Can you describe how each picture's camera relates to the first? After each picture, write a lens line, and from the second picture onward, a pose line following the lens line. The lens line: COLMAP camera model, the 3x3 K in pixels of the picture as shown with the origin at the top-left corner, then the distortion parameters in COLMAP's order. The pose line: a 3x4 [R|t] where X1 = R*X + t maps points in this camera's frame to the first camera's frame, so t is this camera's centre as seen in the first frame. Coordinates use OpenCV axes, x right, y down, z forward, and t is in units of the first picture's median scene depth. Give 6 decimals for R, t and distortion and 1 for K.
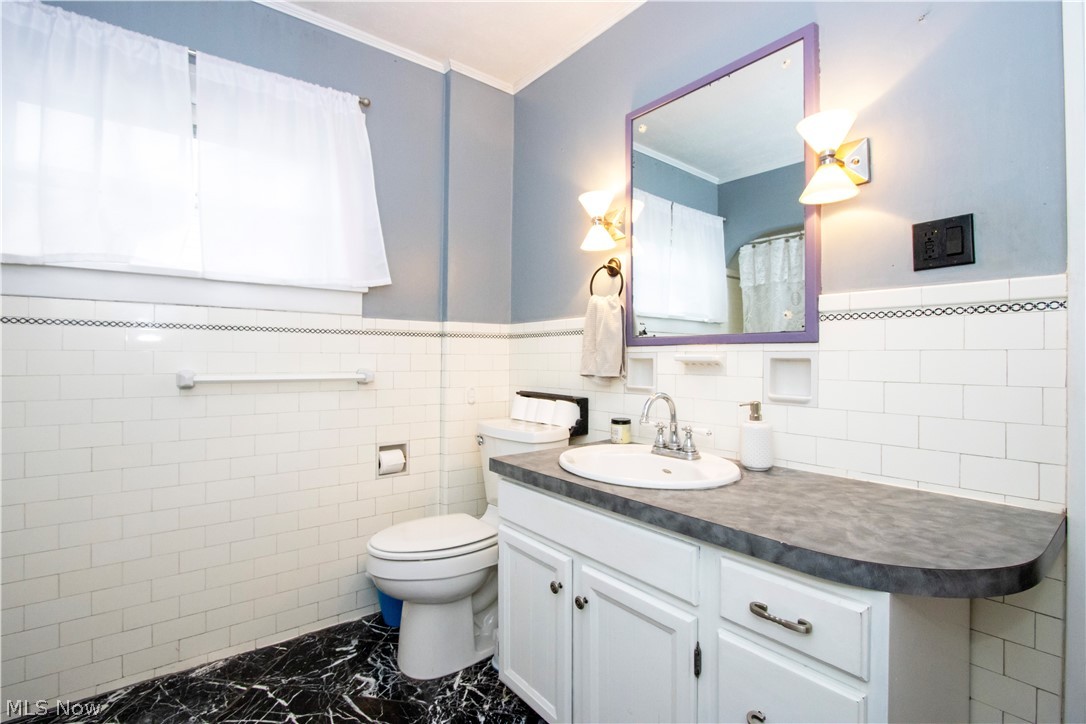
lens RADIAL K [[501.1, 0, 543.6], [0, 501.1, 358.9], [0, 0, 1]] dist [-0.010642, 0.000107]
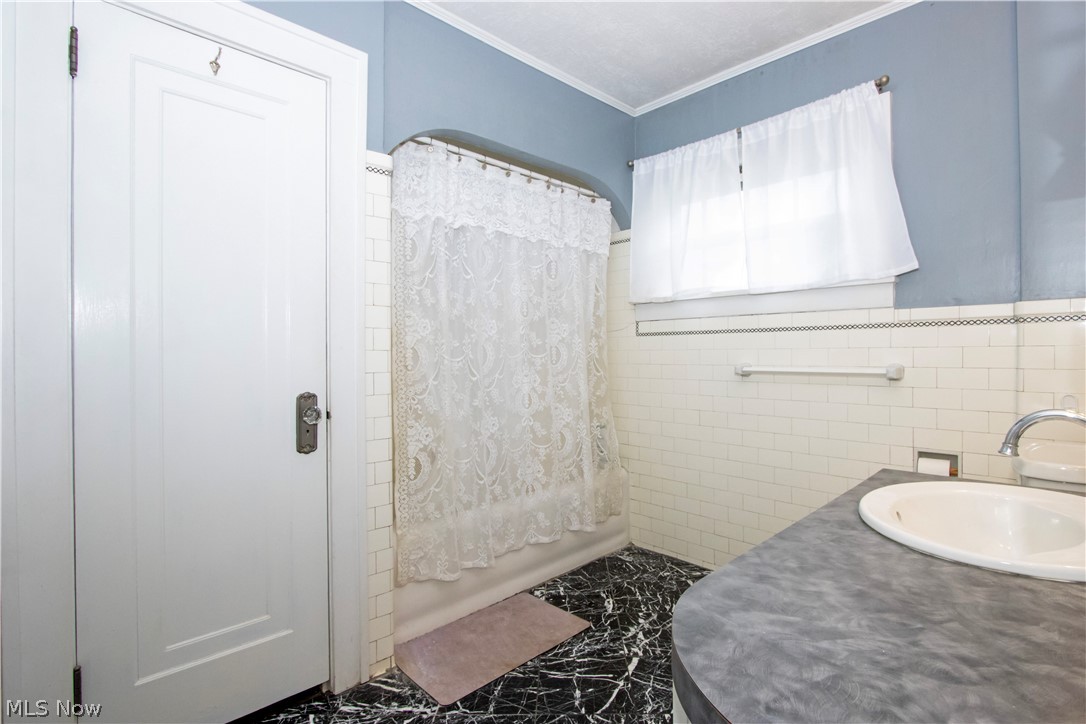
lens RADIAL K [[501.1, 0, 544.0], [0, 501.1, 359.1], [0, 0, 1]] dist [-0.010642, 0.000107]
pose [[0.117126, 0.004221, -0.993108, 1.076778], [0.001930, 0.999988, 0.004478, 0.011953], [0.993115, -0.002442, 0.117116, 0.540958]]
